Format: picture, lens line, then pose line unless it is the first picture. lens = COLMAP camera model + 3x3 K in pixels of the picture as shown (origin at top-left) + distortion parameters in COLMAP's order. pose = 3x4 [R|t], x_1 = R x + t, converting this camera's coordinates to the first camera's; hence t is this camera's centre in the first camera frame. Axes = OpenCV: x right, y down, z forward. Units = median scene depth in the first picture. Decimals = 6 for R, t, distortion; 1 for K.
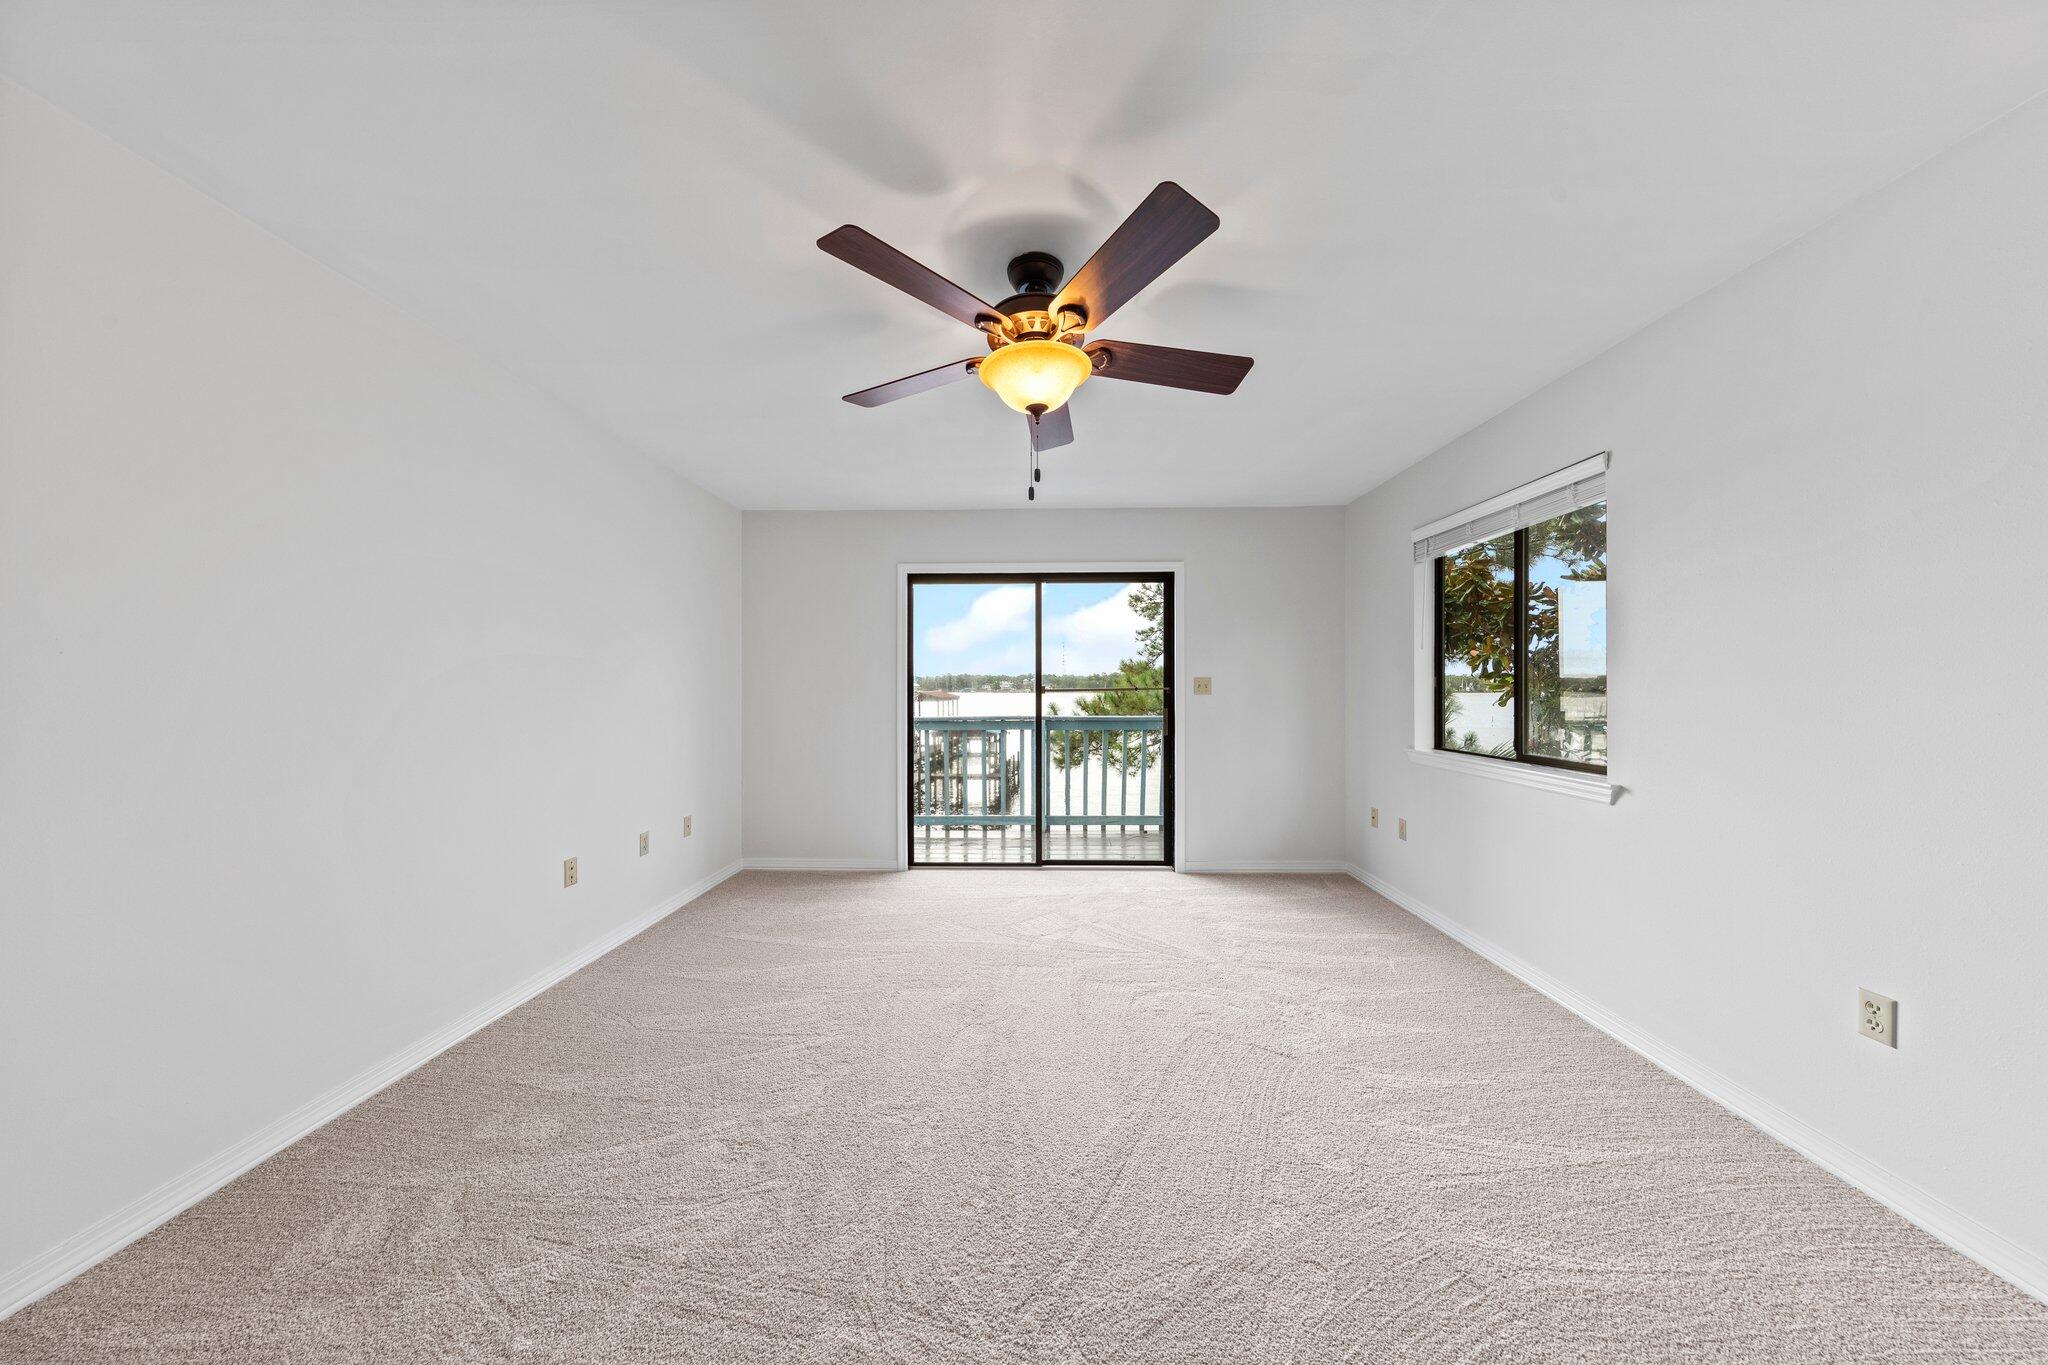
lens RADIAL K [[644.3, 0, 1010.7], [0, 644.3, 686.6], [0, 0, 1]] dist [0.007057, -0.000763]
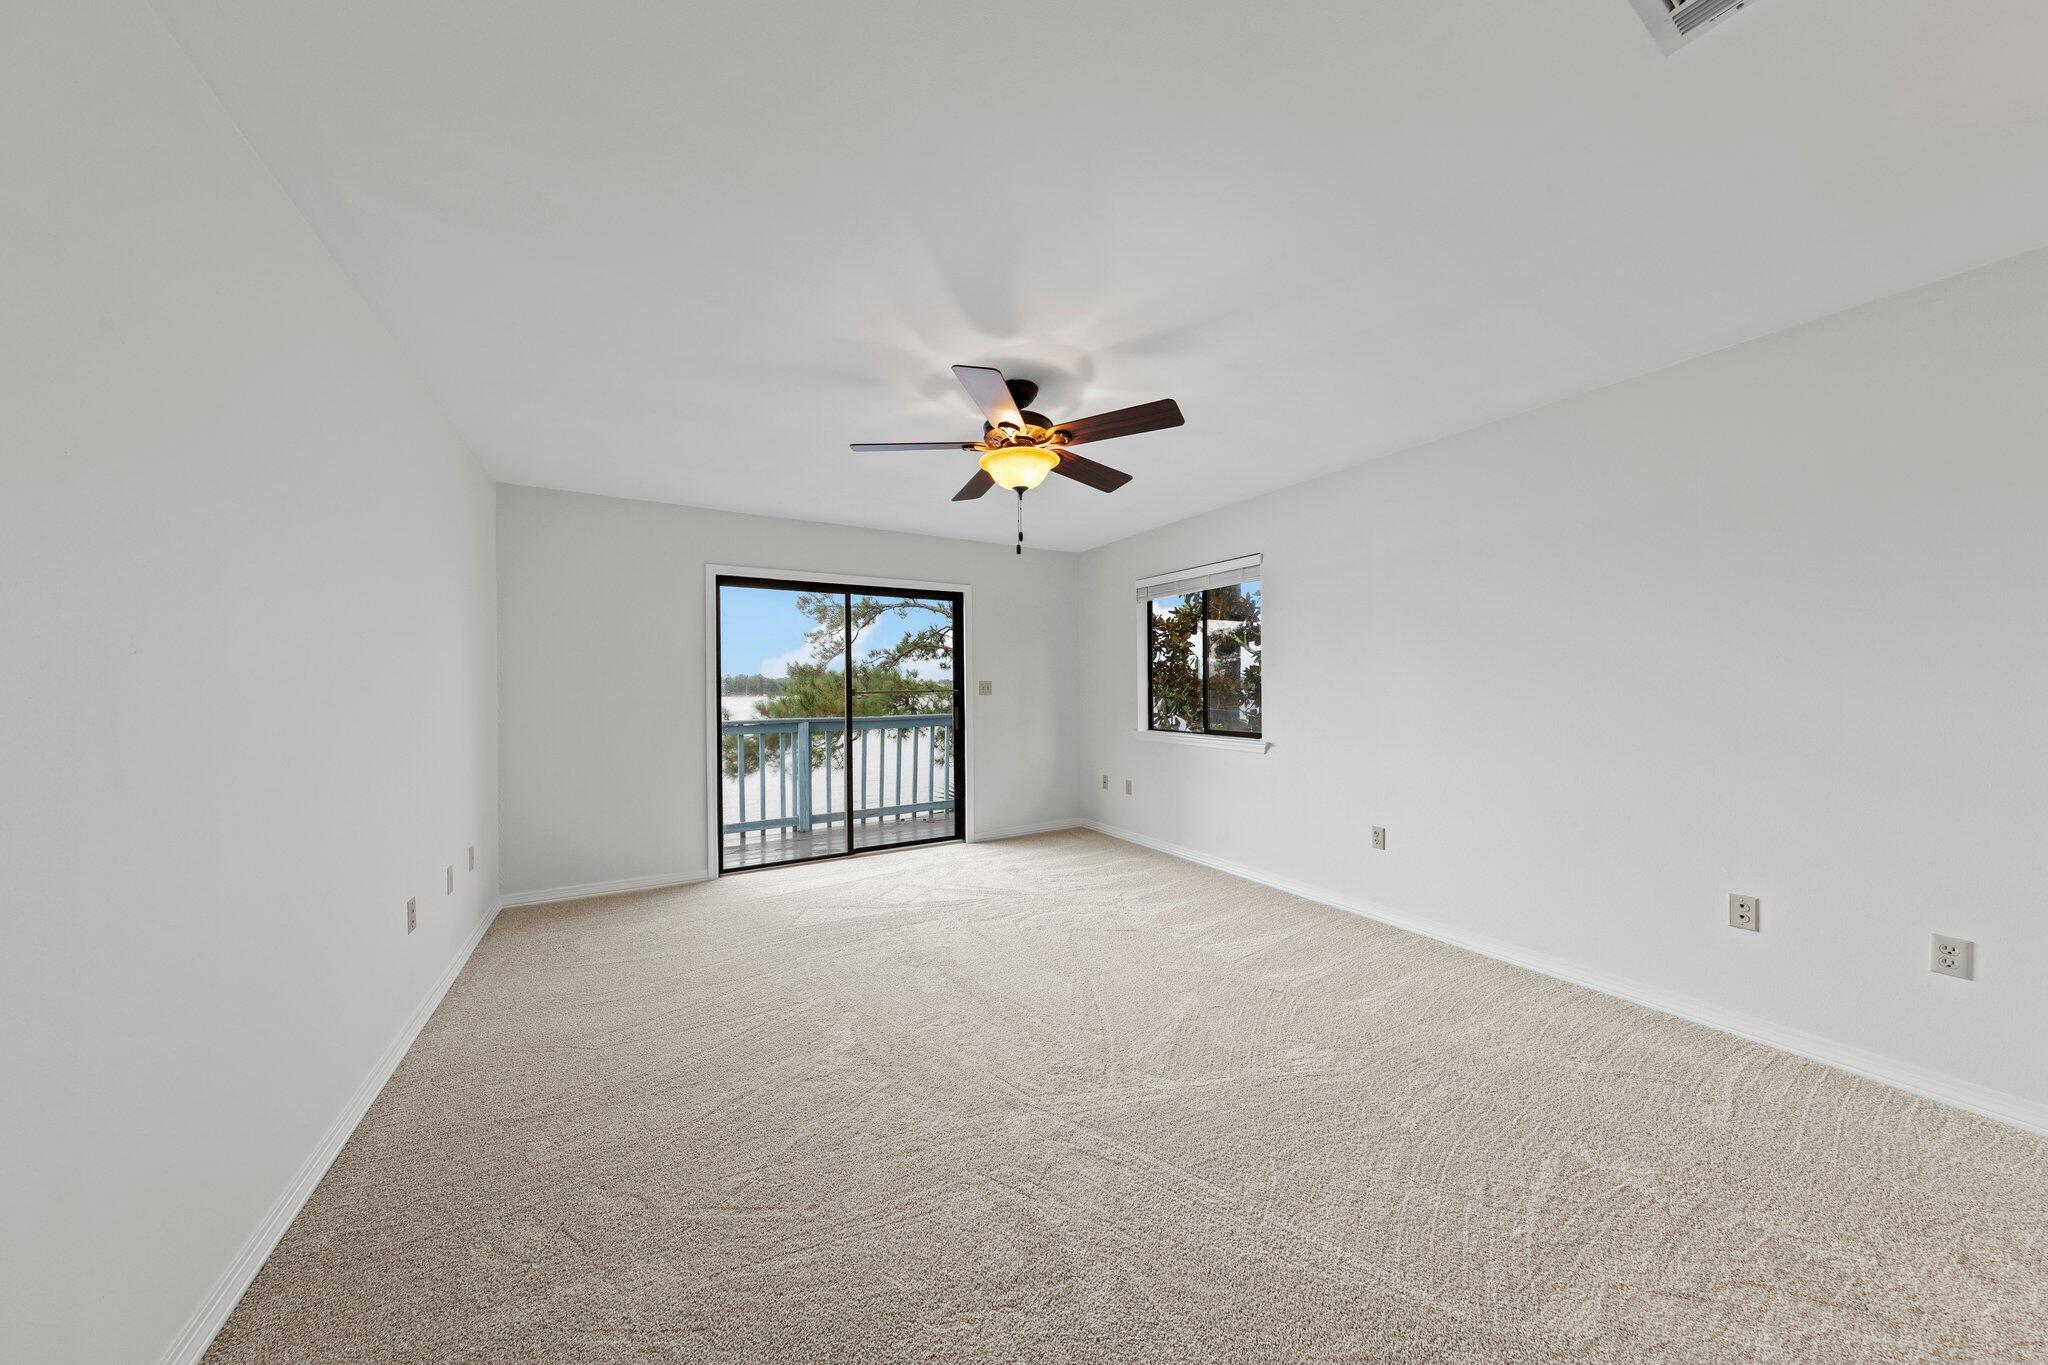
lens RADIAL K [[644.3, 0, 1017.1], [0, 644.3, 691.3], [0, 0, 1]] dist [0.007057, -0.000763]
pose [[0.853018, -0.007864, 0.521822, -0.314625], [0.006213, 0.999969, 0.004915, -0.000619], [-0.521844, -0.000950, 0.853040, -0.081824]]
